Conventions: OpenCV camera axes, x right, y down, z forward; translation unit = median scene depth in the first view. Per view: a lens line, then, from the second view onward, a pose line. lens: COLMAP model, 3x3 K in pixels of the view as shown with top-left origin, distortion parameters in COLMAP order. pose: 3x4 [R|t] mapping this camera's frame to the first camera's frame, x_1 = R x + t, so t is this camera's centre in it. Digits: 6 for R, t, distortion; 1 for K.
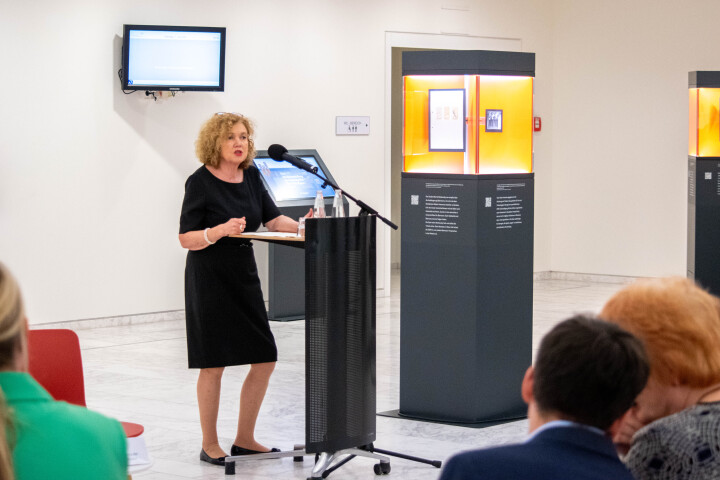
lens RADIAL K [[1796.6, 0, 360.0], [0, 1796.6, 240.0], [0, 0, 1]] dist [-0.124466, -0.234342]
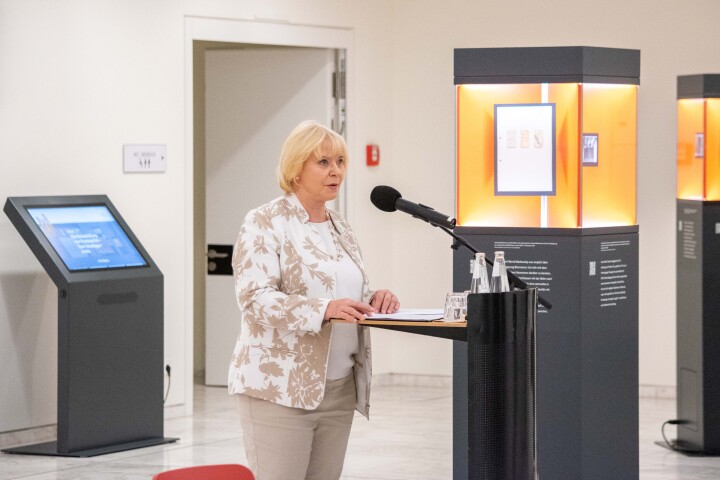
lens RADIAL K [[2730.2, 0, 360.0], [0, 2730.2, 240.0], [0, 0, 1]] dist [0.649408, -0.826029]
pose [[0.981938, -0.010110, 0.188935, -0.208452], [0.016457, 0.999350, -0.032060, 0.000181], [-0.188488, 0.034590, 0.981466, -0.011217]]
